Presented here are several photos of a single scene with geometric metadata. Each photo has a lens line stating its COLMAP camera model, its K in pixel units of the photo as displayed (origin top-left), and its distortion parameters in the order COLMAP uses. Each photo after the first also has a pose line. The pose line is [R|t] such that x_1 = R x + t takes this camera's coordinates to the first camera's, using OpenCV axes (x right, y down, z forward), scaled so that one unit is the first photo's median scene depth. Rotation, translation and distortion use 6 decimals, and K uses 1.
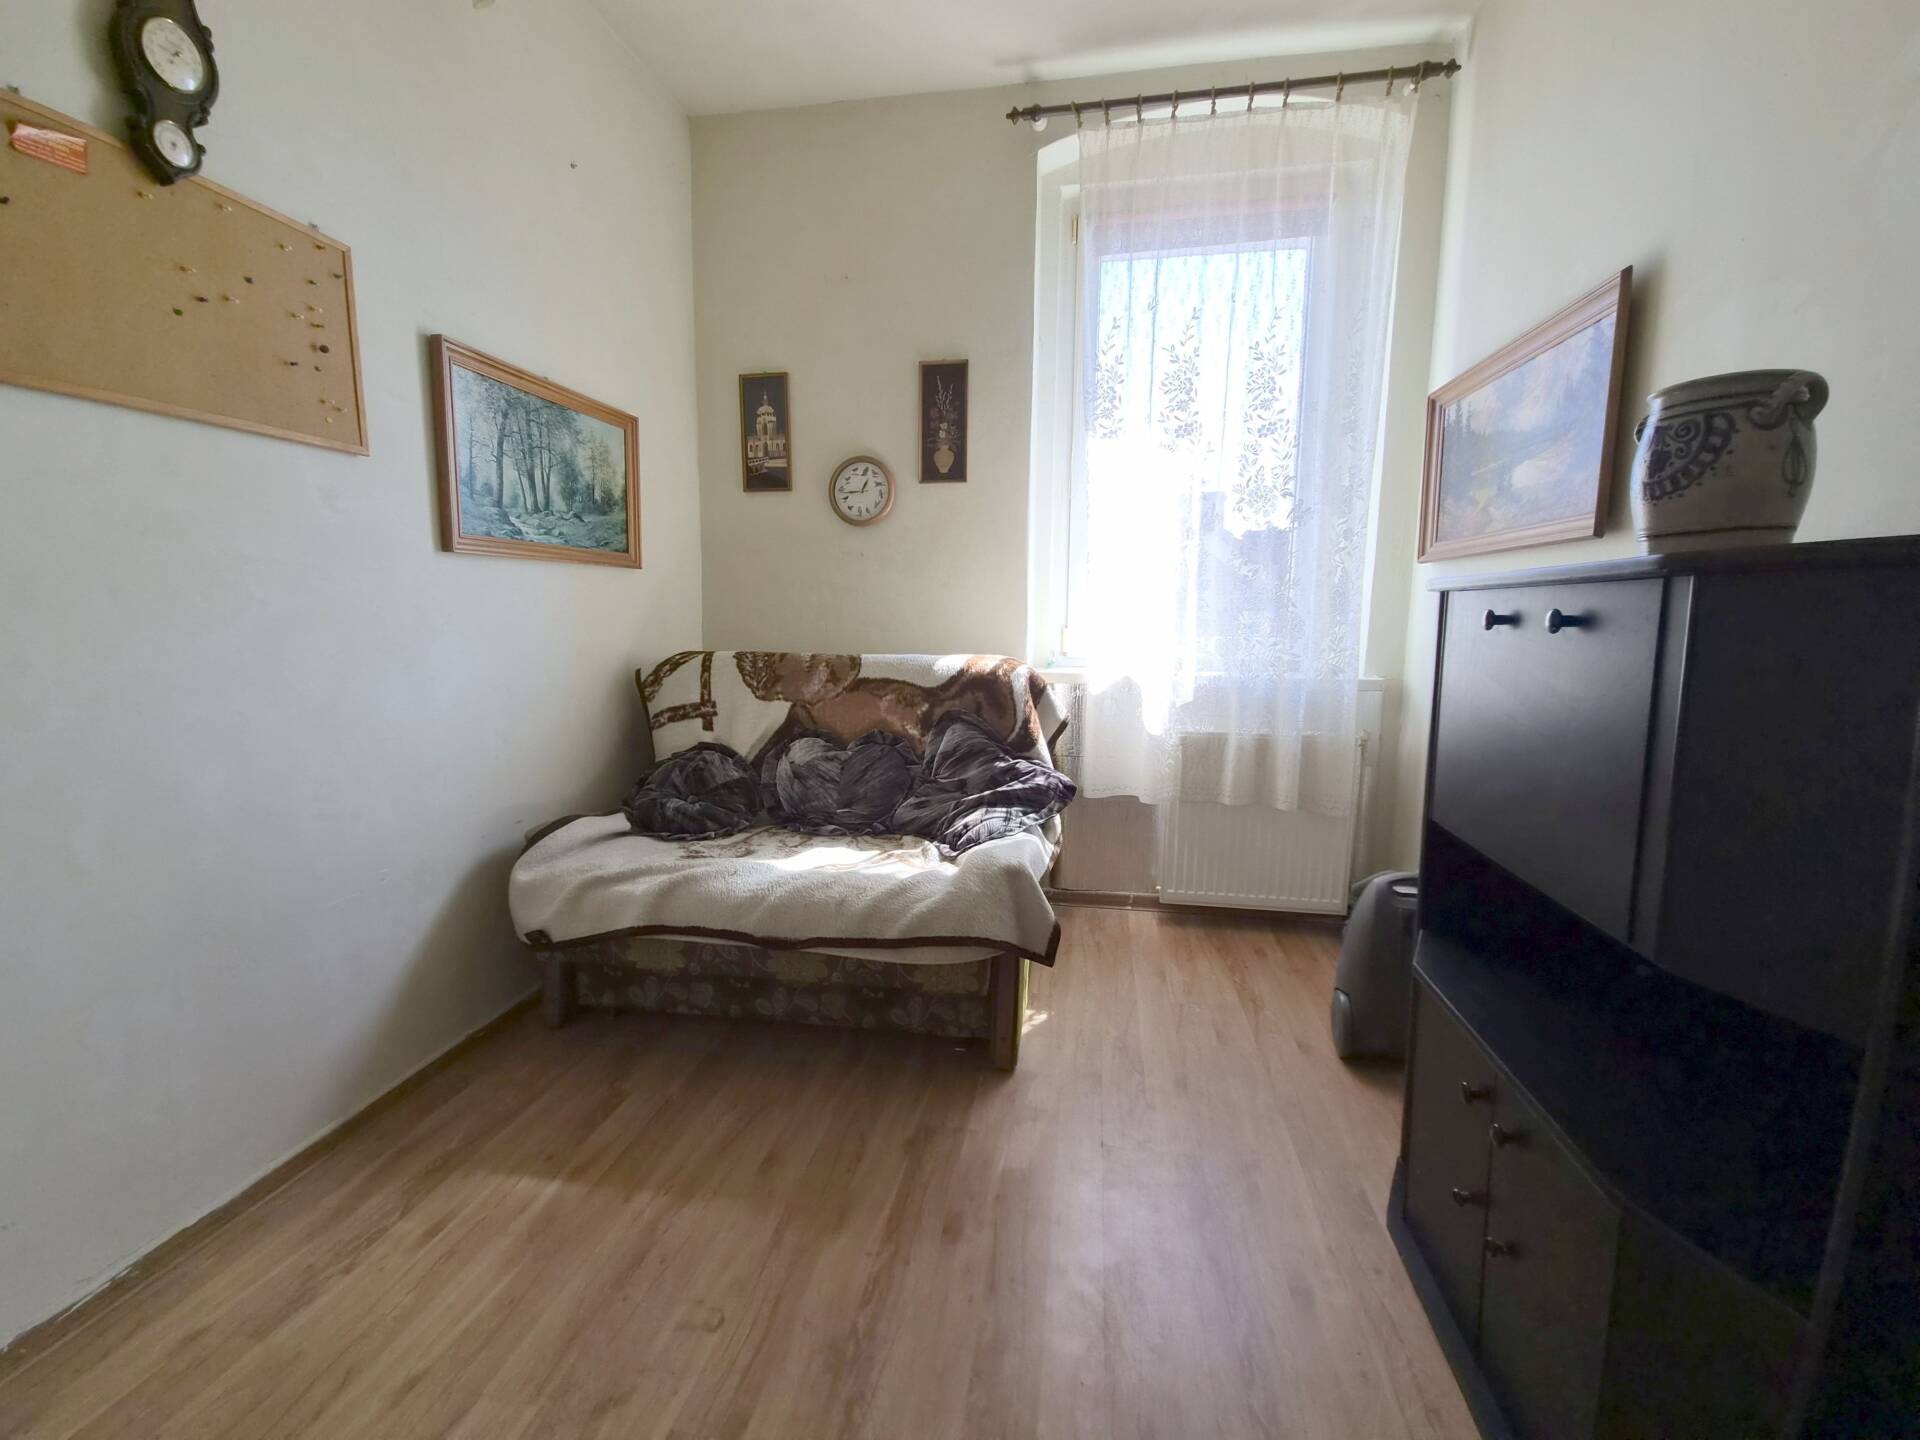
lens RADIAL K [[778.2, 0, 960.0], [0, 778.2, 720.0], [0, 0, 1]] dist [0.014188, -0.007644]
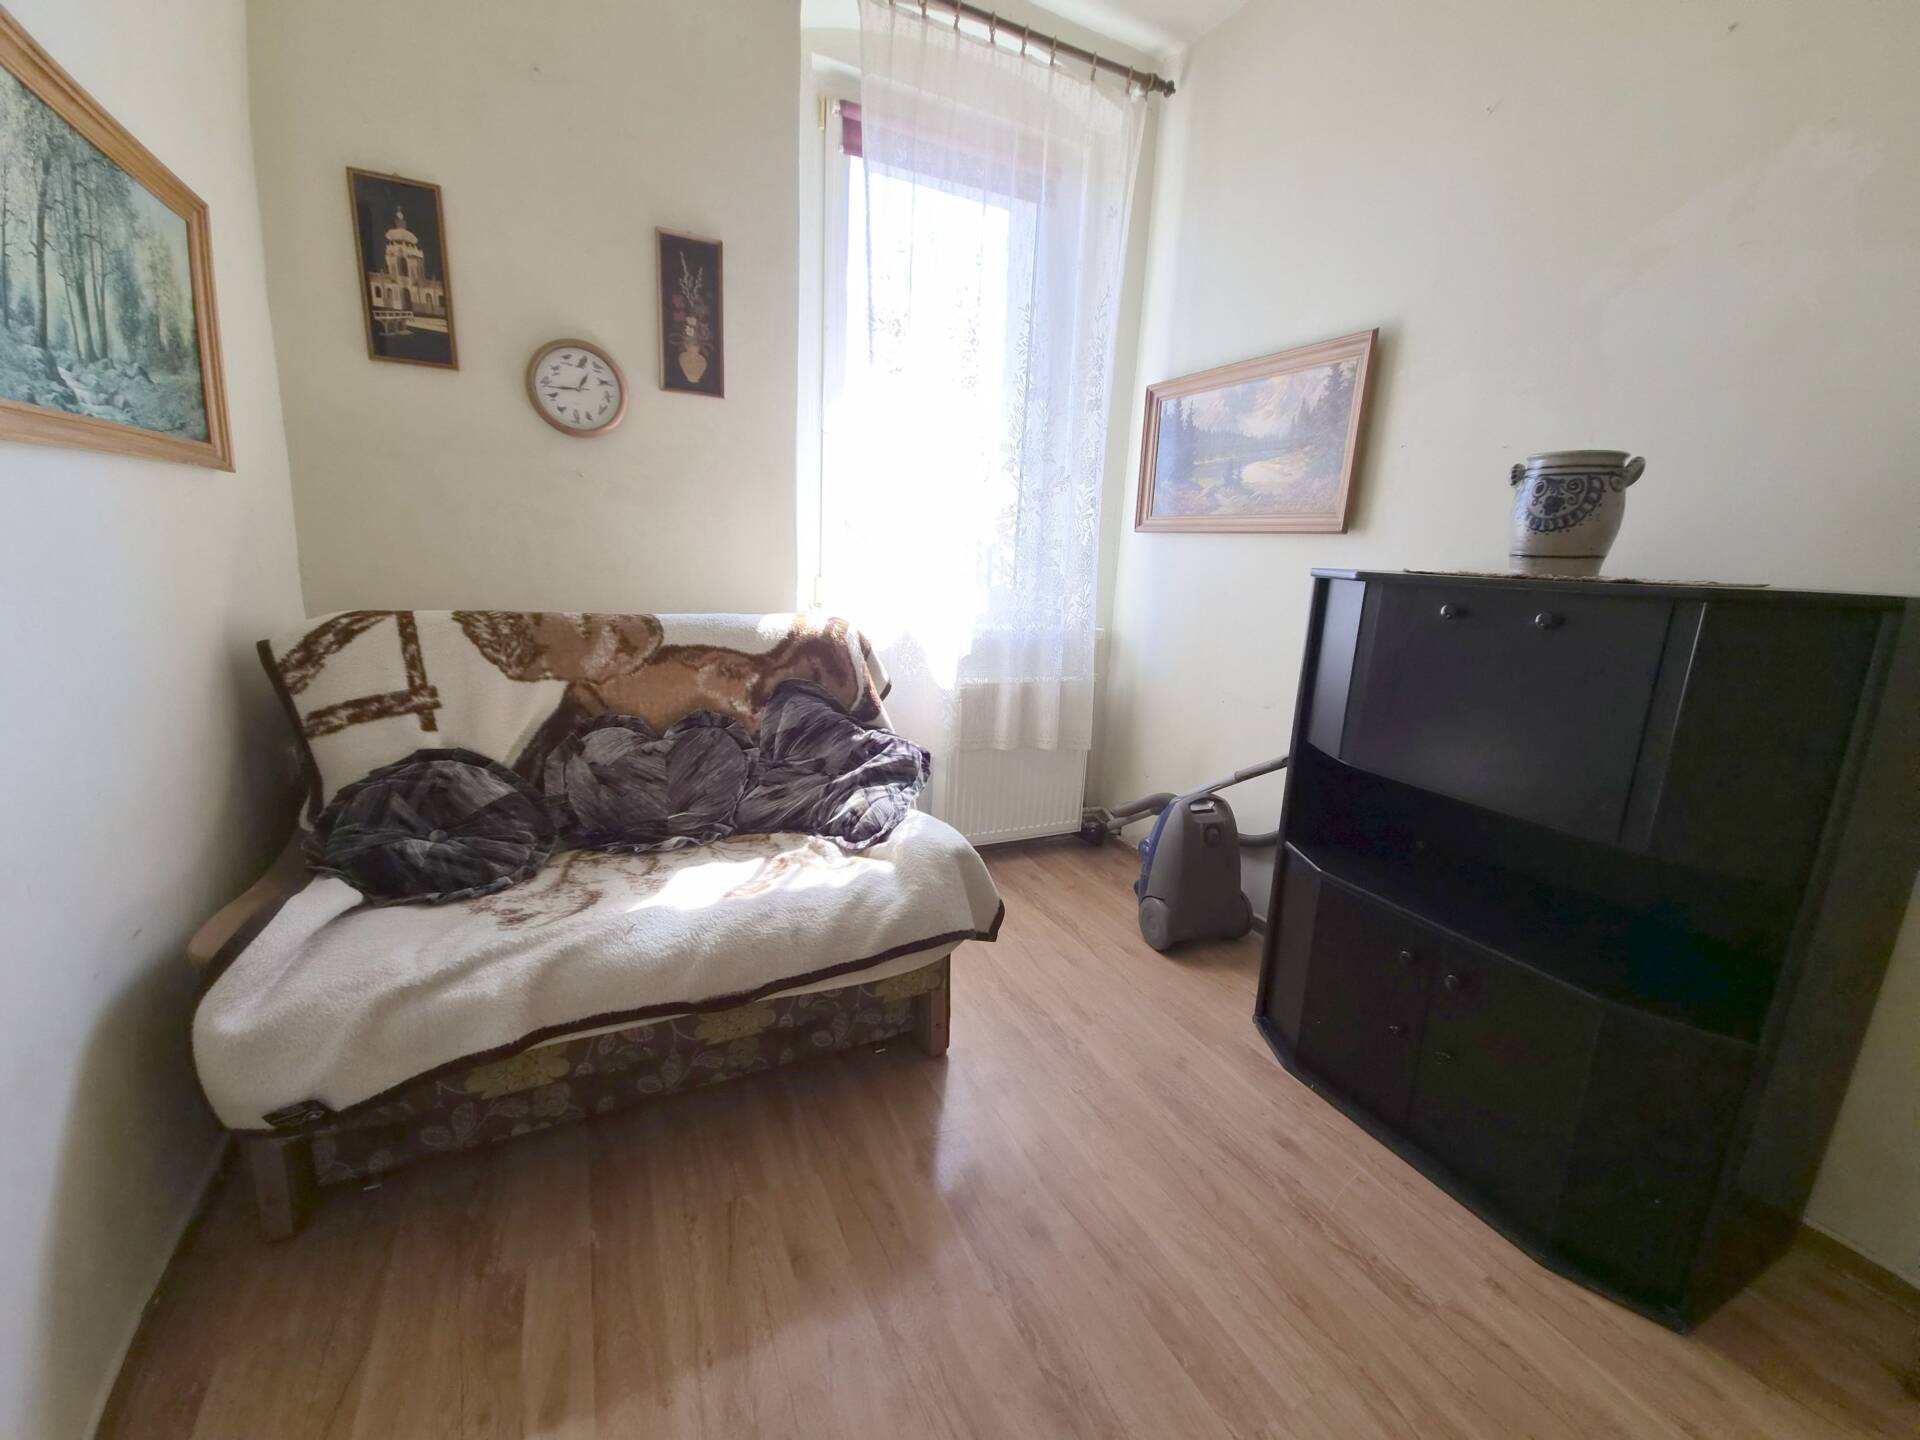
lens RADIAL K [[781.7, 0, 960.0], [0, 781.7, 720.0], [0, 0, 1]] dist [0.038238, -0.017511]
pose [[0.807457, -0.091392, 0.582804, -0.363428], [0.035725, 0.993689, 0.106328, -0.054141], [-0.588844, -0.065035, 0.805626, 0.182022]]
